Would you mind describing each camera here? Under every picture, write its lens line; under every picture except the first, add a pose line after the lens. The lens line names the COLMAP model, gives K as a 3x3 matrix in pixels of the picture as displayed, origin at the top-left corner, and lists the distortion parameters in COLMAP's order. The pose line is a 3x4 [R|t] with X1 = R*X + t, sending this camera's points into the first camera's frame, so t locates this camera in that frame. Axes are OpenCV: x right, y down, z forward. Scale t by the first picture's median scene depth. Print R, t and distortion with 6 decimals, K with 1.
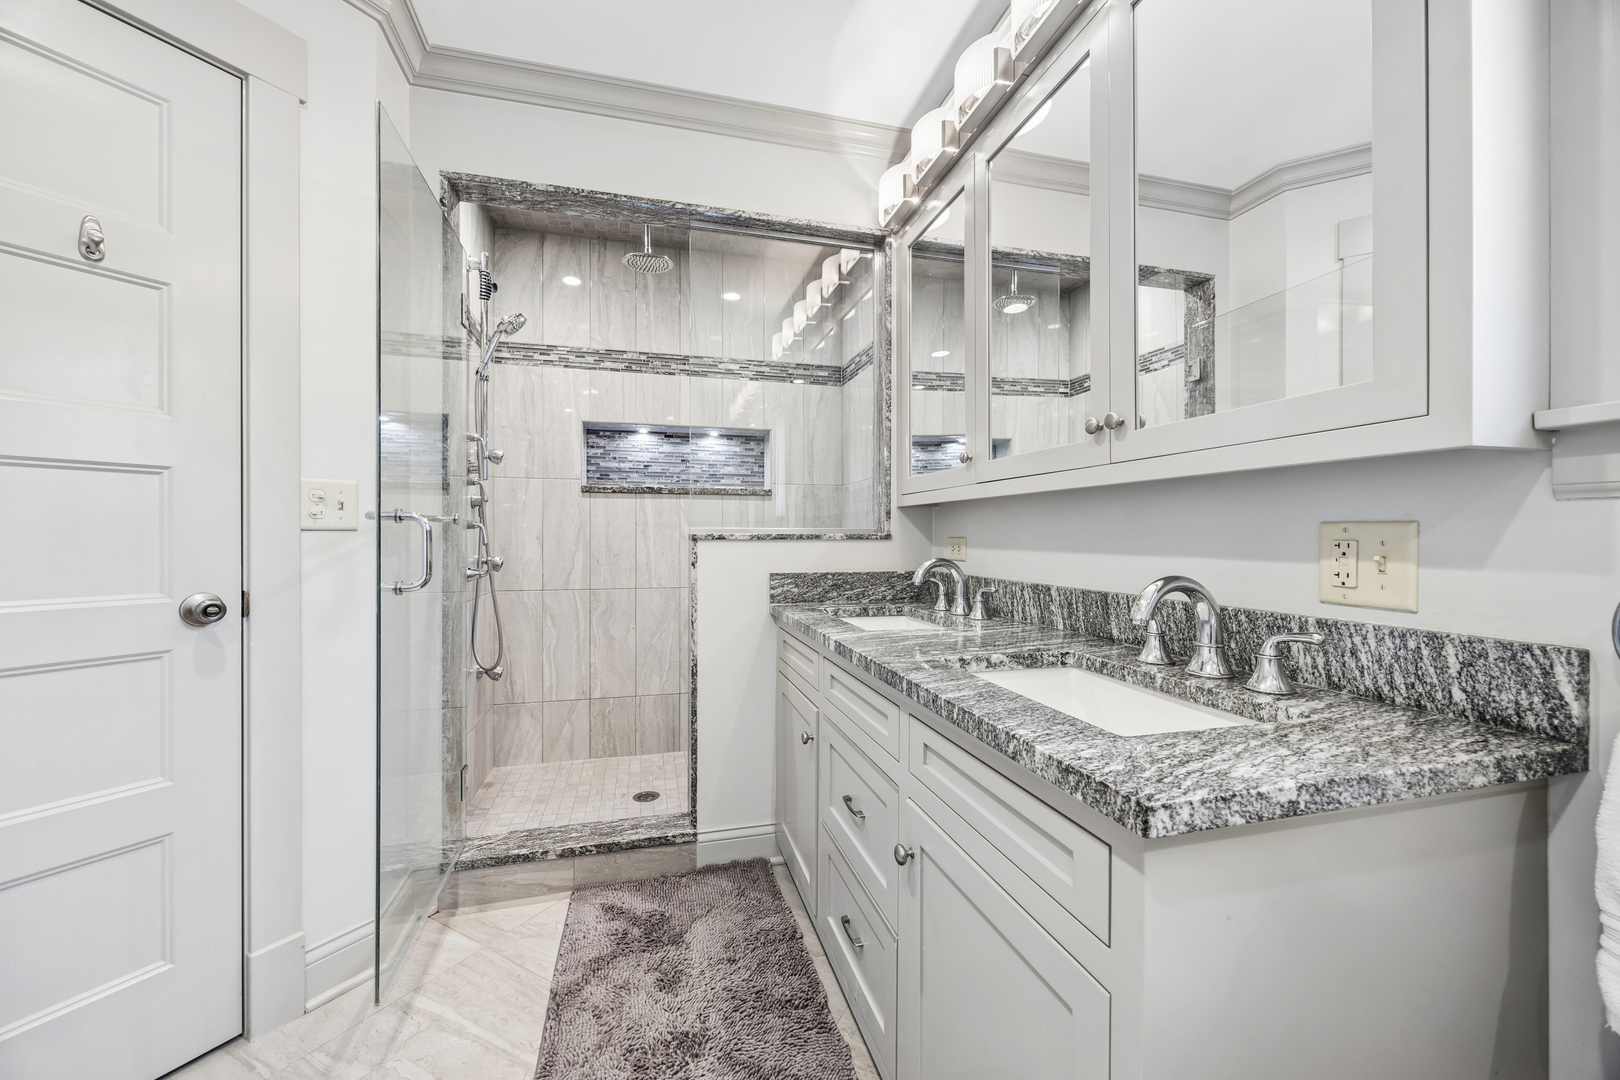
lens RADIAL K [[629.6, 0, 808.3], [0, 629.6, 535.6], [0, 0, 1]] dist [0.001065, 0.000054]
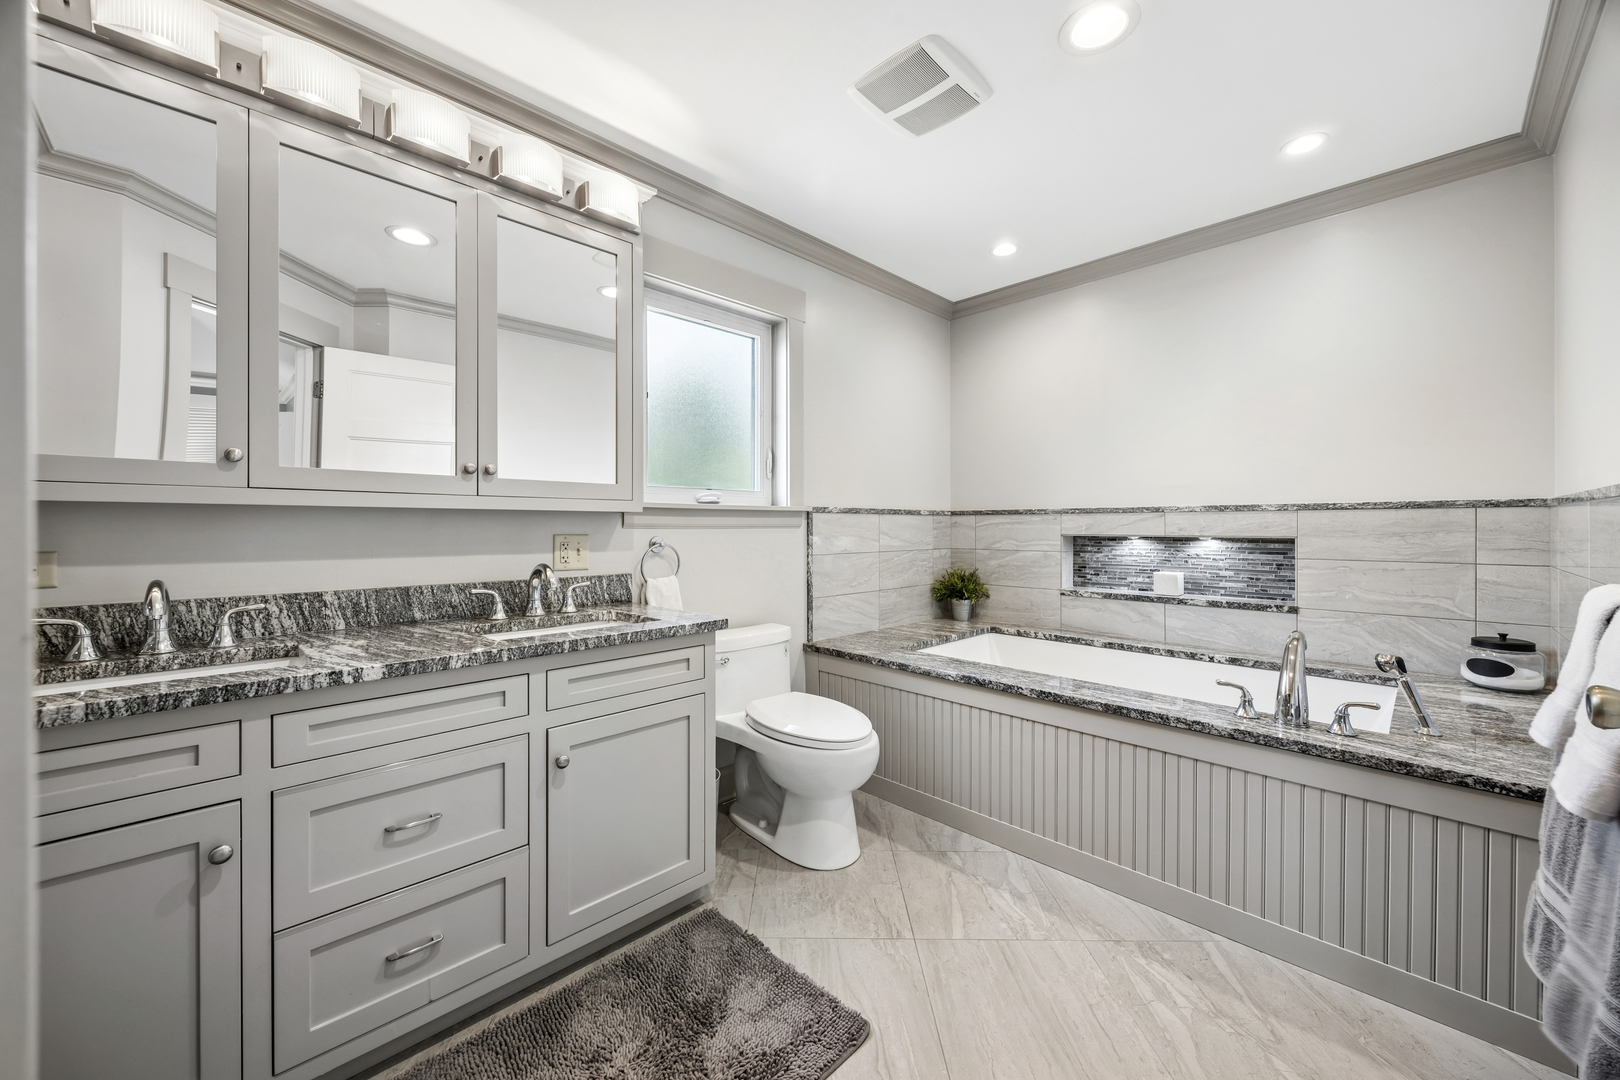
lens RADIAL K [[629.6, 0, 806.9], [0, 629.6, 533.7], [0, 0, 1]] dist [0.001065, 0.000054]
pose [[-0.515400, -0.005652, 0.856931, -1.070775], [0.003047, 0.999960, 0.008428, -0.027278], [-0.856944, 0.006955, -0.515362, 0.976417]]
